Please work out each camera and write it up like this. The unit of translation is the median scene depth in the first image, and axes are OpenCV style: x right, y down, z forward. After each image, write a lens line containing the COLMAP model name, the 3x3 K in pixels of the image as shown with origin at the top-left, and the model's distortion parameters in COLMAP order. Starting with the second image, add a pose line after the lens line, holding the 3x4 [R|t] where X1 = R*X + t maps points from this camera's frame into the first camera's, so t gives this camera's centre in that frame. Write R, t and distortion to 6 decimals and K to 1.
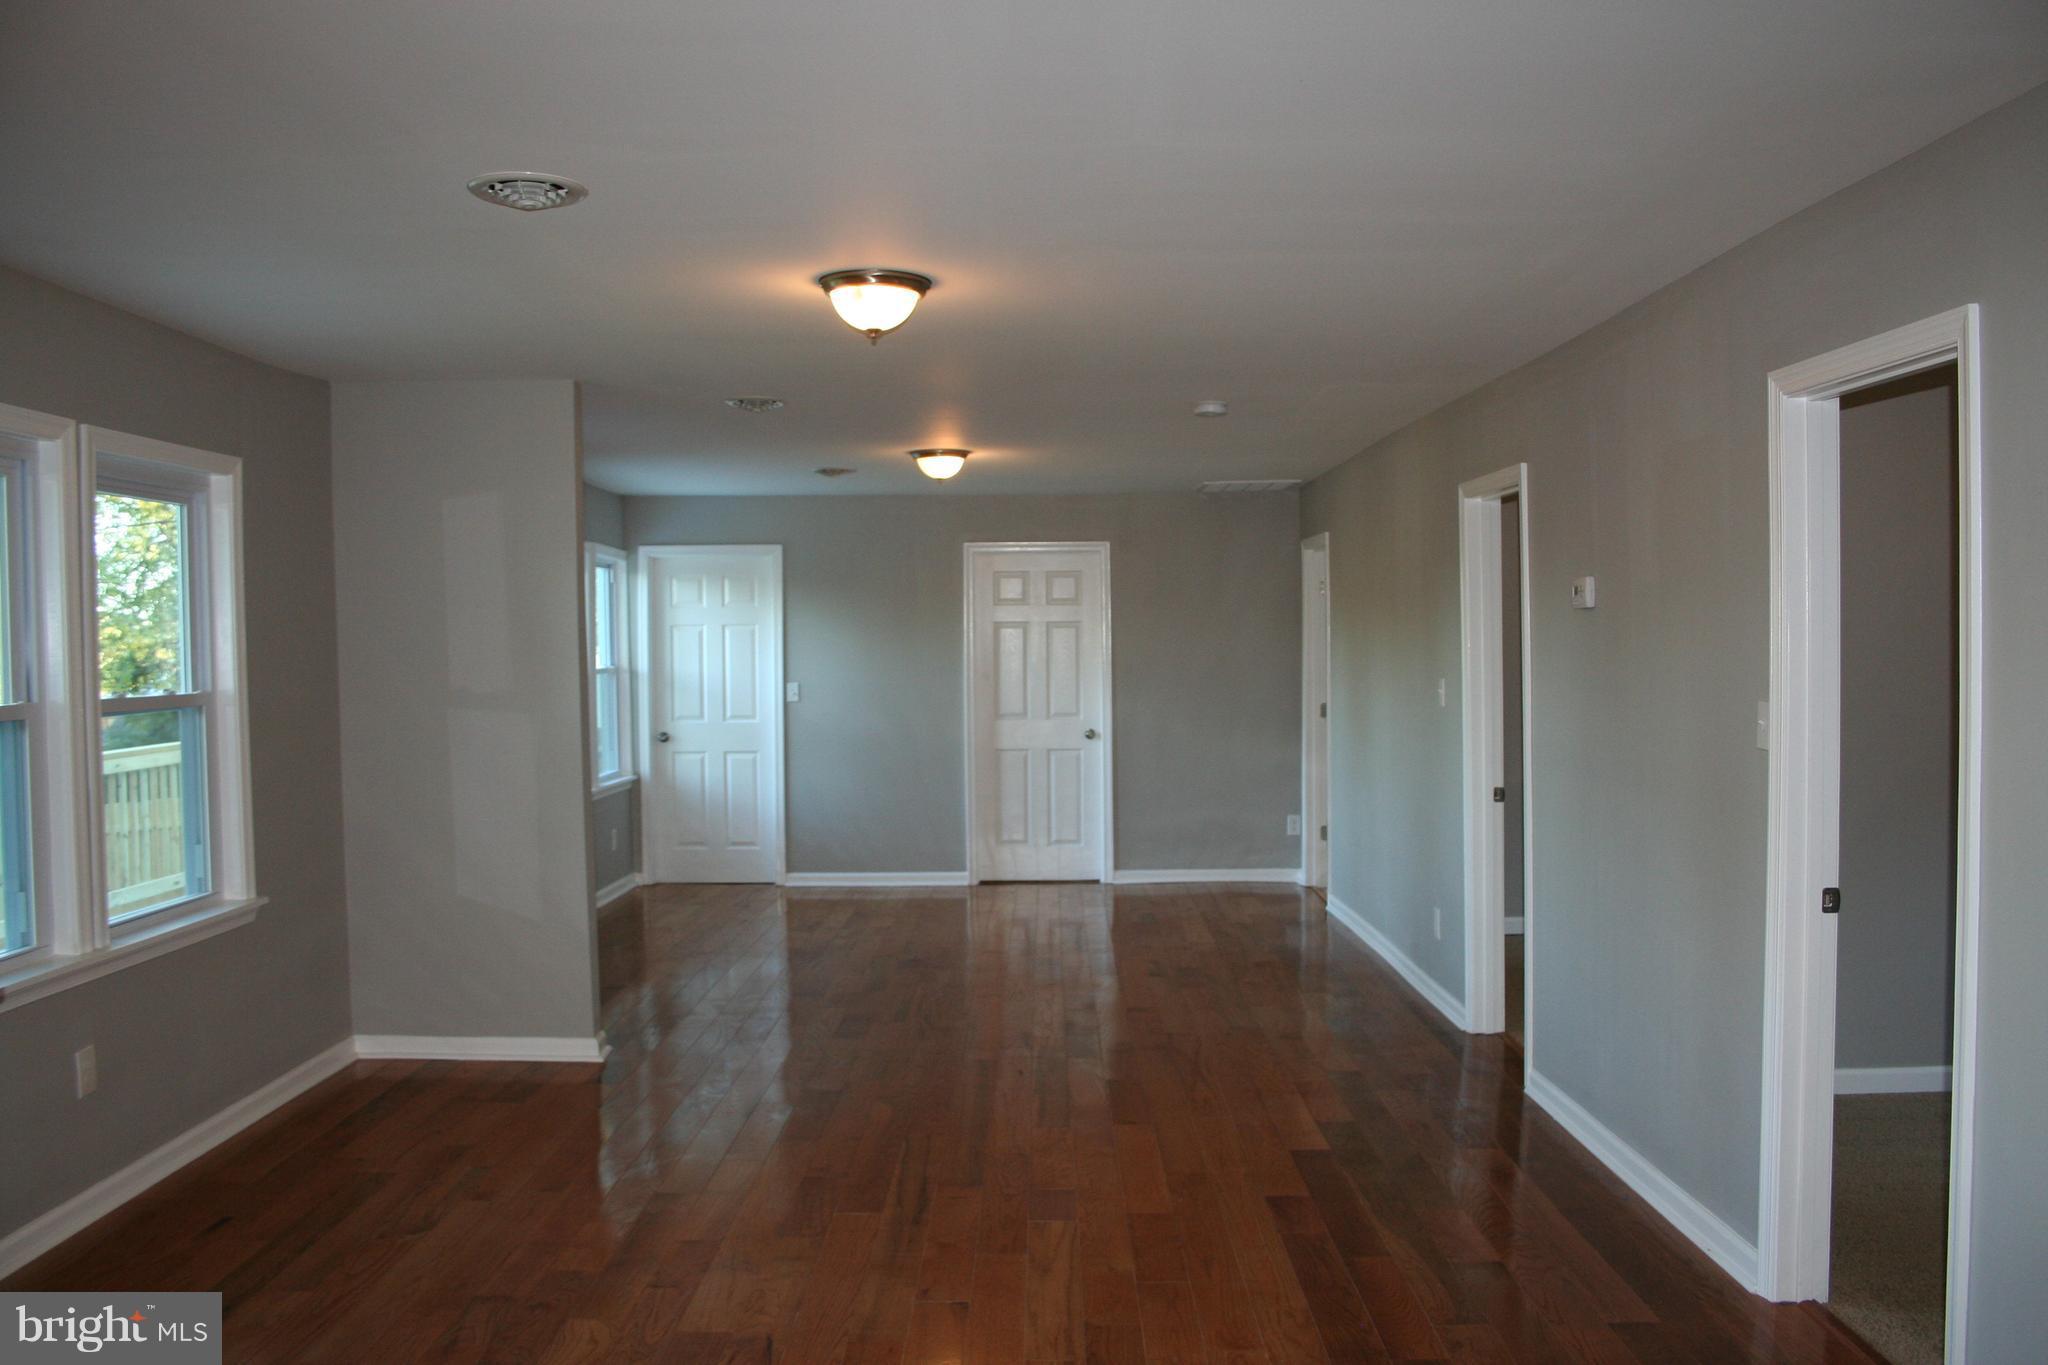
lens RADIAL K [[1736.3, 0, 1024.0], [0, 1736.3, 682.5], [0, 0, 1]] dist [-0.159295, 0.090802]
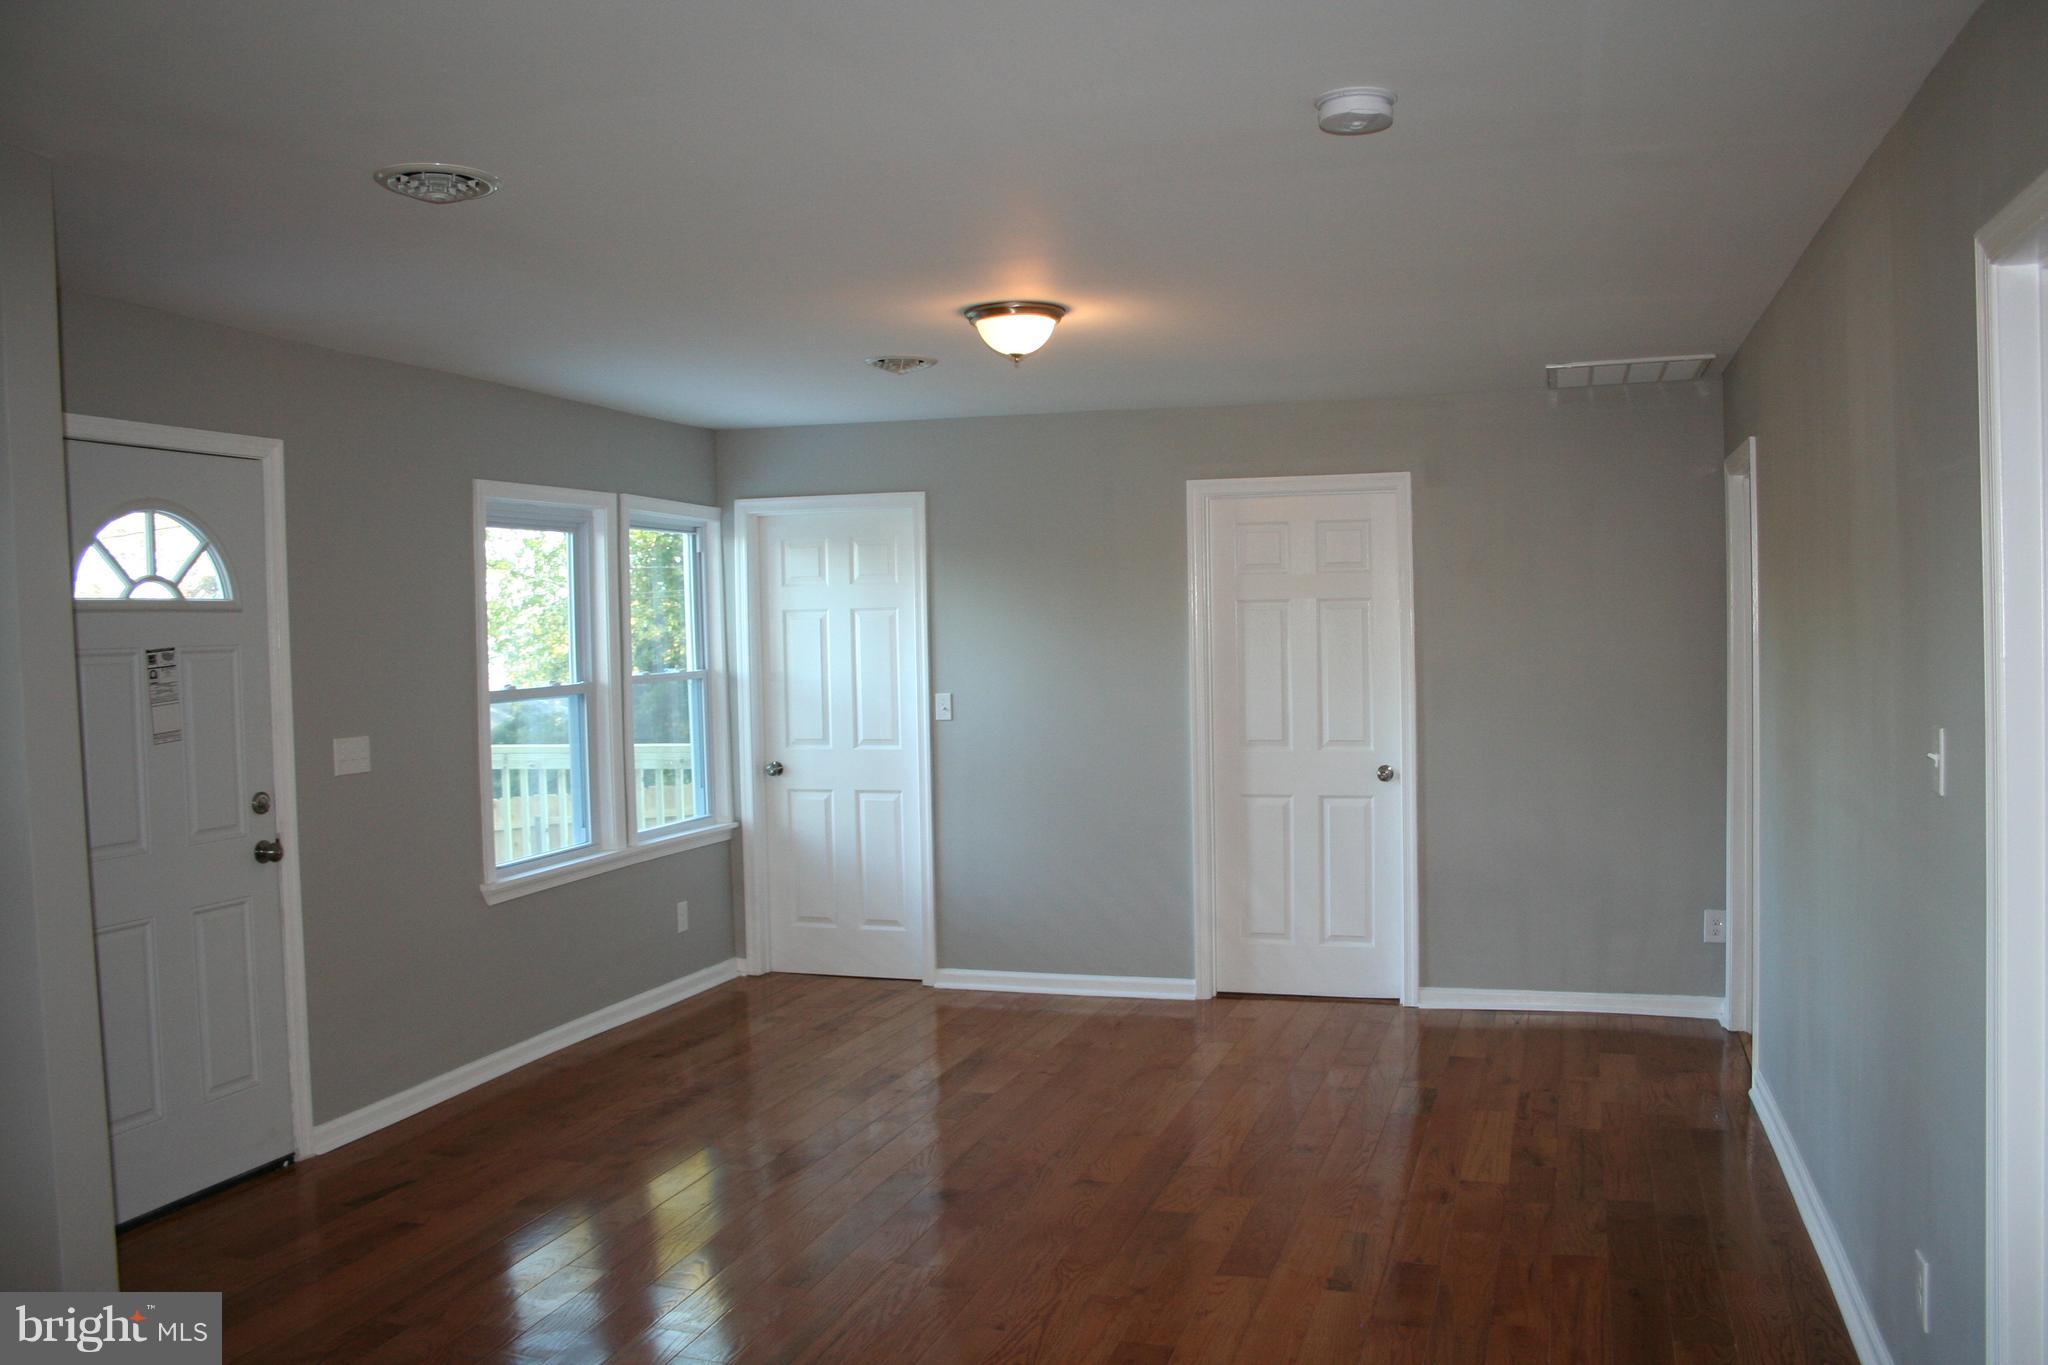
lens RADIAL K [[1736.3, 0, 1024.0], [0, 1736.3, 682.5], [0, 0, 1]] dist [-0.159295, 0.090802]
pose [[0.948962, 0.000198, -0.315391, 0.113163], [0.000889, 0.999994, 0.003301, -0.006032], [0.315390, -0.003413, 0.948956, 0.357552]]
